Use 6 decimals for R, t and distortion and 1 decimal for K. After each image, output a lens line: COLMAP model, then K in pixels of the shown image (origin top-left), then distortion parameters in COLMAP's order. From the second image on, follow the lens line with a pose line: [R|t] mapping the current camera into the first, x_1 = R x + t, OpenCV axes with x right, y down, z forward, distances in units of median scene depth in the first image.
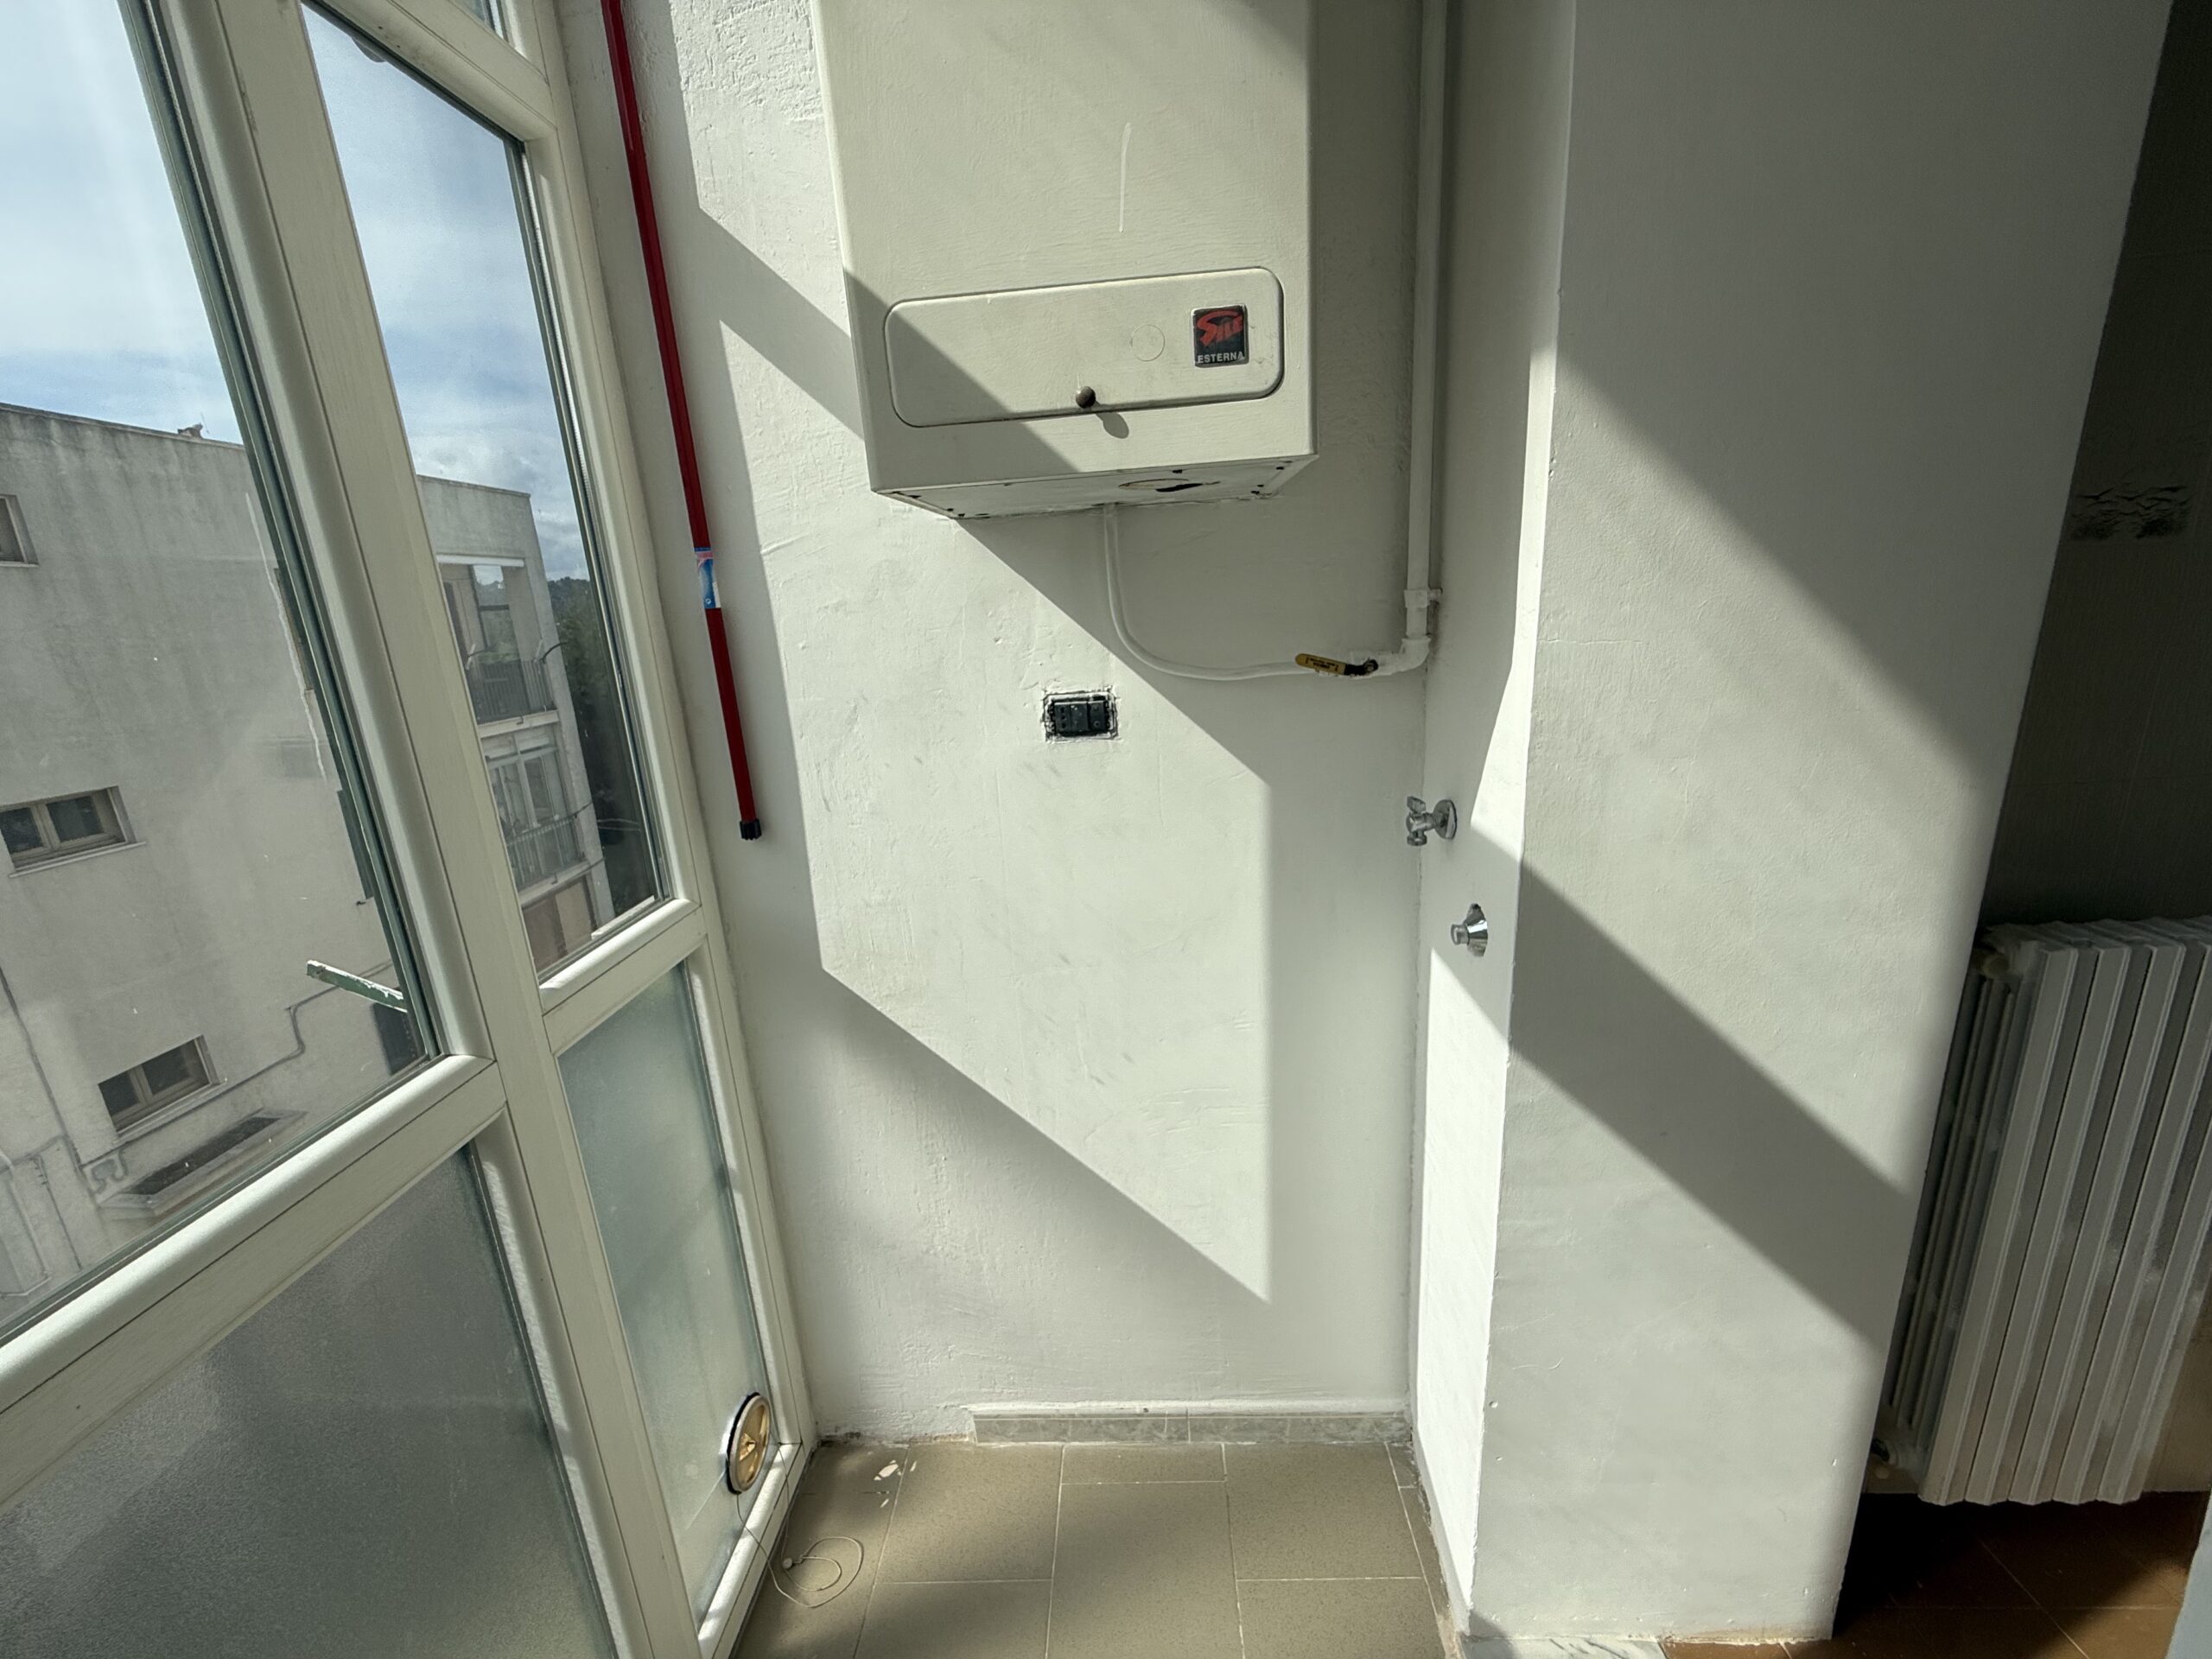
lens RADIAL K [[887.6, 0, 1103.6], [0, 887.6, 833.4], [0, 0, 1]] dist [0.001147, -0.000143]
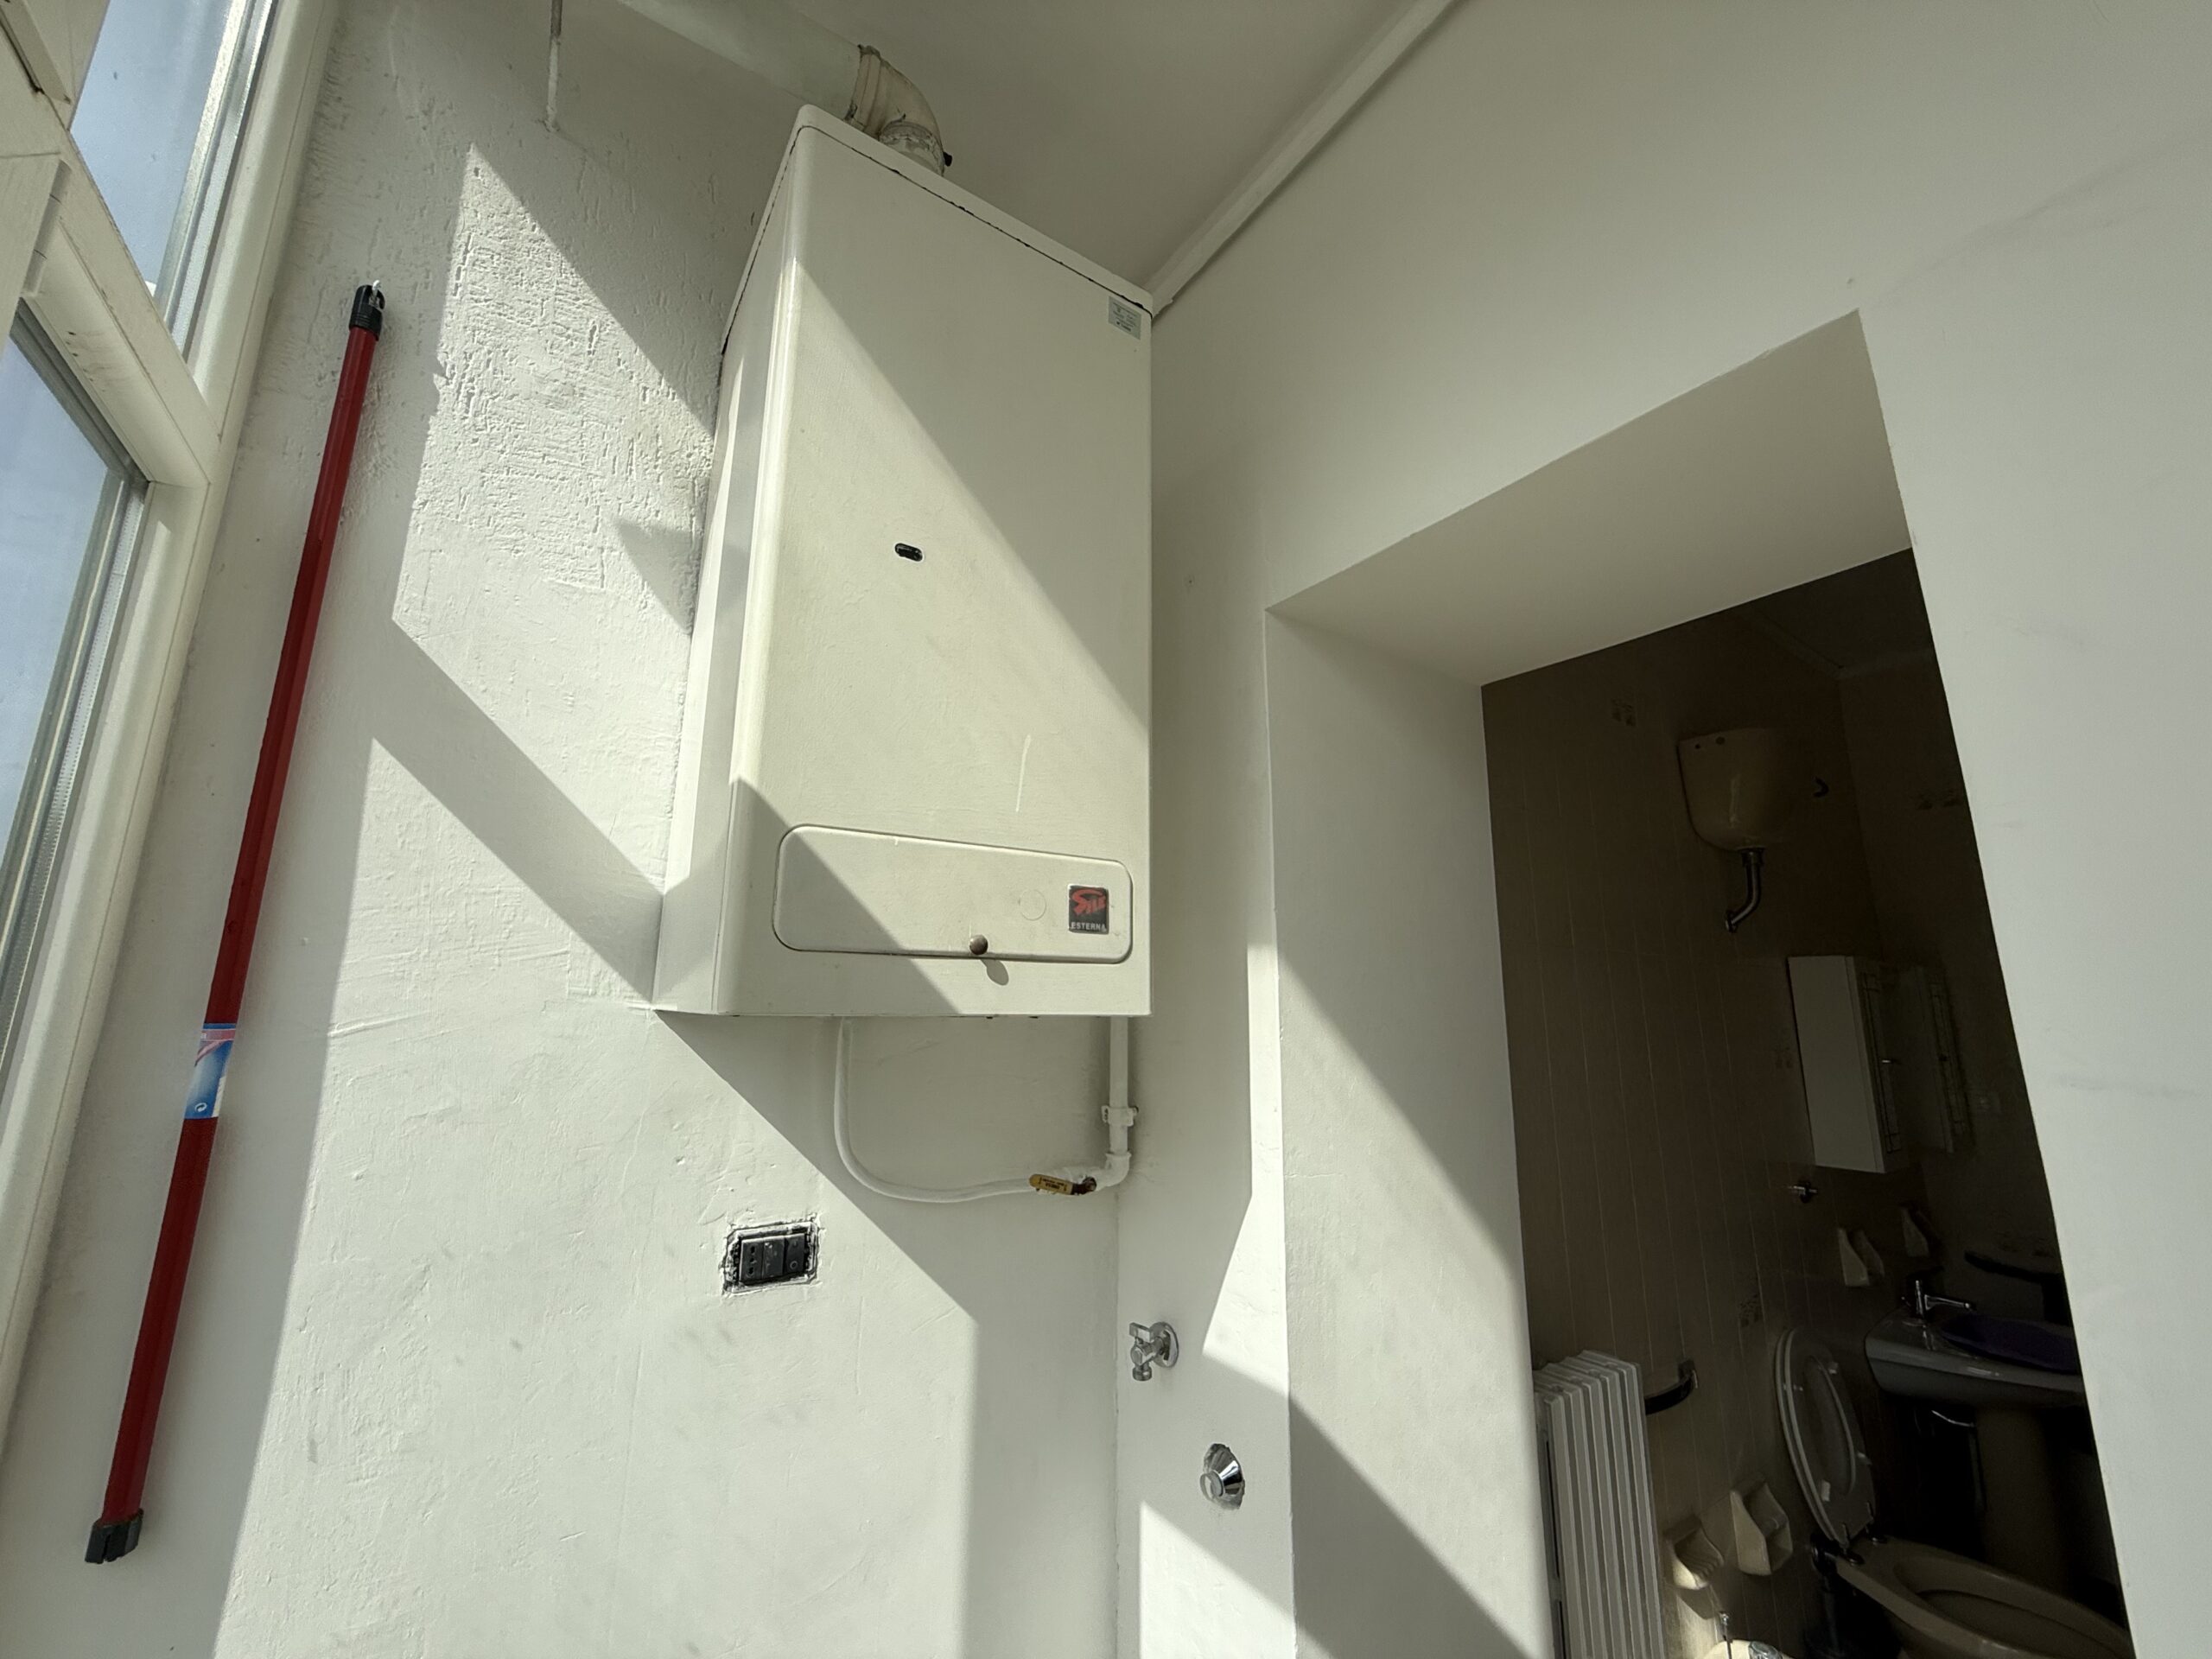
lens RADIAL K [[887.6, 0, 1103.6], [0, 887.6, 833.4], [0, 0, 1]] dist [0.001147, -0.000143]
pose [[0.796042, 0.189112, 0.574937, -0.369618], [0.095656, 0.898682, -0.428042, -0.117504], [-0.597634, 0.395736, 0.697300, 0.120616]]
